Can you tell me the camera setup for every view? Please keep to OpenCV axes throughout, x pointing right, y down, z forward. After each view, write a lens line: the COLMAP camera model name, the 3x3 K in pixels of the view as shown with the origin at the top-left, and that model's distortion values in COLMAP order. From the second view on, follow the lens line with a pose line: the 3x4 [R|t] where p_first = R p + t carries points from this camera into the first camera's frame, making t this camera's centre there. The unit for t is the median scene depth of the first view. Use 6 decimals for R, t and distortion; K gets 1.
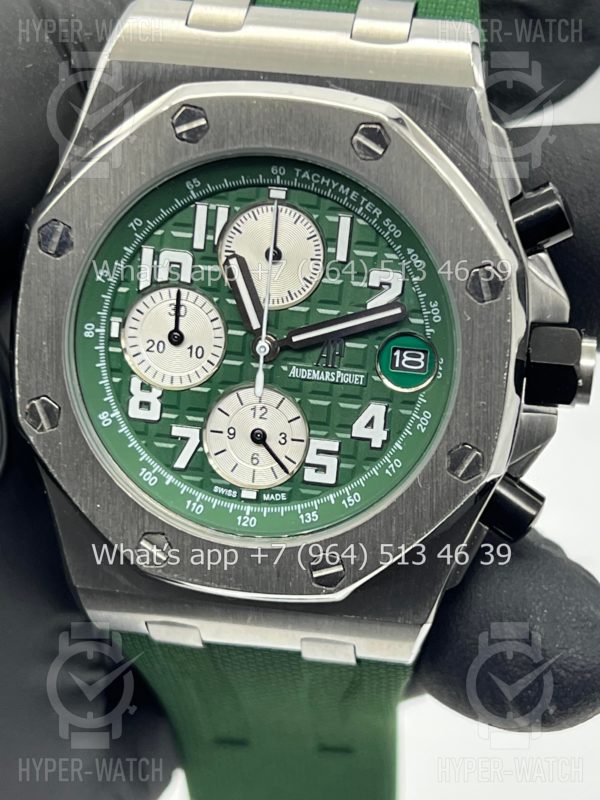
lens RADIAL K [[1894.1, 0, 291.5], [0, 1894.1, 398.5], [0, 0, 1]] dist [0.216478, 0.000000]
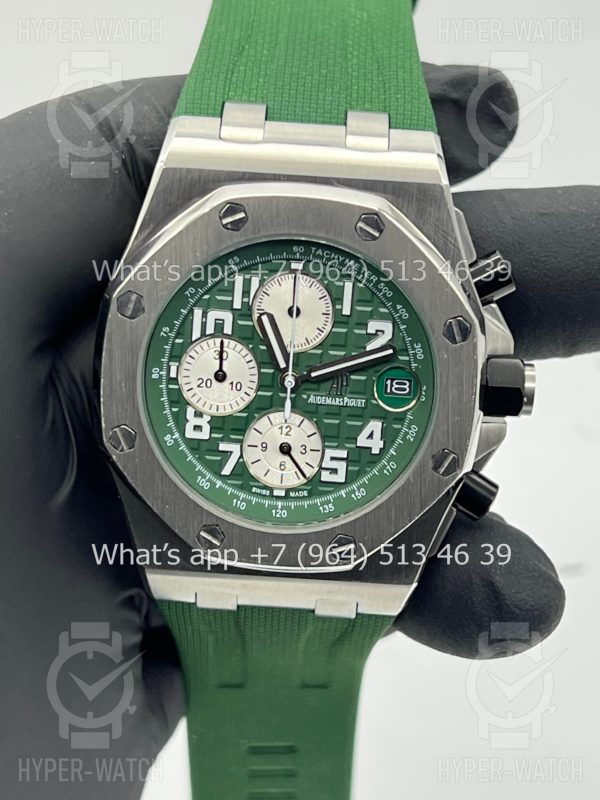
lens RADIAL K [[1894.1, 0, 296.7], [0, 1894.1, 400.1], [0, 0, 1]] dist [0.216478, 0.000000]
pose [[0.993441, -0.037074, 0.108166, -0.152234], [0.034750, 0.999125, 0.023289, -0.044457], [-0.108935, -0.019377, 0.993860, -0.312455]]
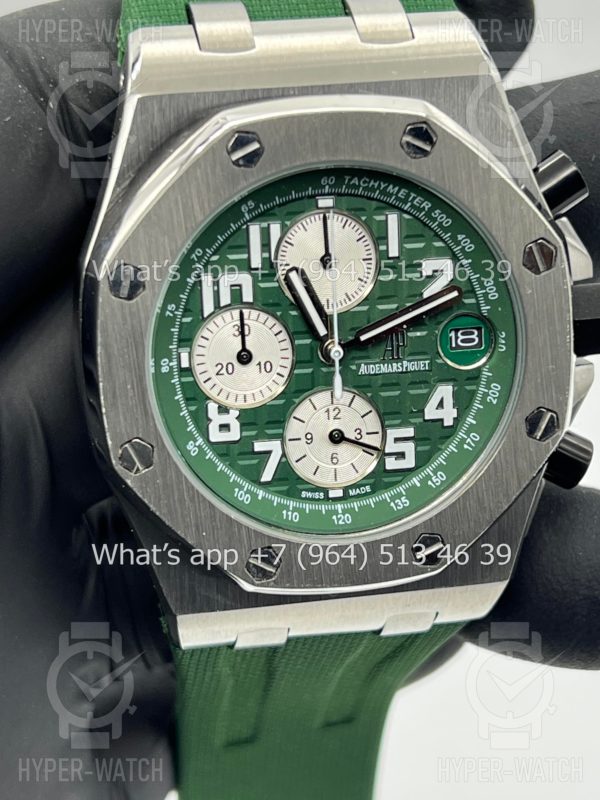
lens RADIAL K [[1894.1, 0, 299.5], [0, 1894.1, 401.7], [0, 0, 1]] dist [0.216478, 0.000000]
pose [[0.945675, -0.186285, 0.266450, -0.311559], [0.172048, 0.982150, 0.076031, -0.081518], [-0.275858, -0.026059, 0.960845, 0.011984]]
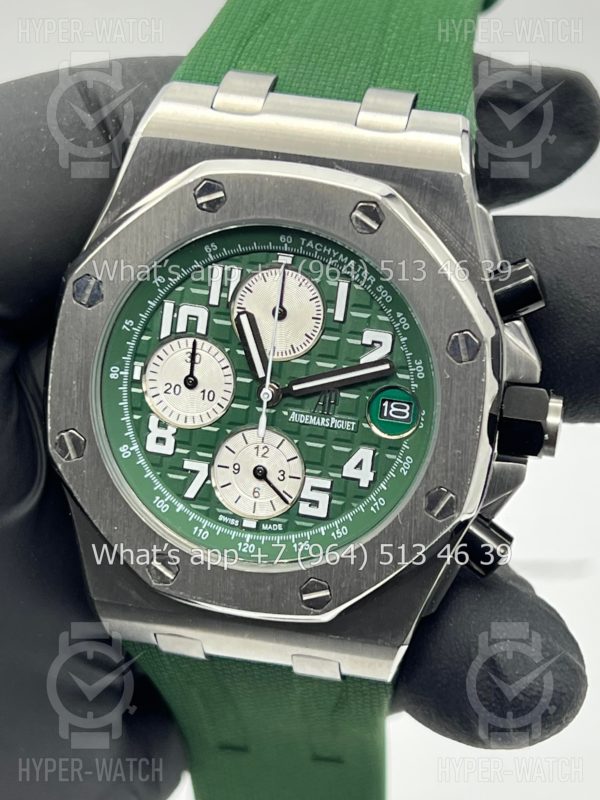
lens RADIAL K [[1894.1, 0, 295.7], [0, 1894.1, 396.7], [0, 0, 1]] dist [0.216478, 0.000000]
pose [[0.998853, 0.041018, -0.024702, 0.029967], [-0.041414, 0.999018, -0.015719, -0.008301], [0.024033, 0.016724, 0.999571, -0.127853]]
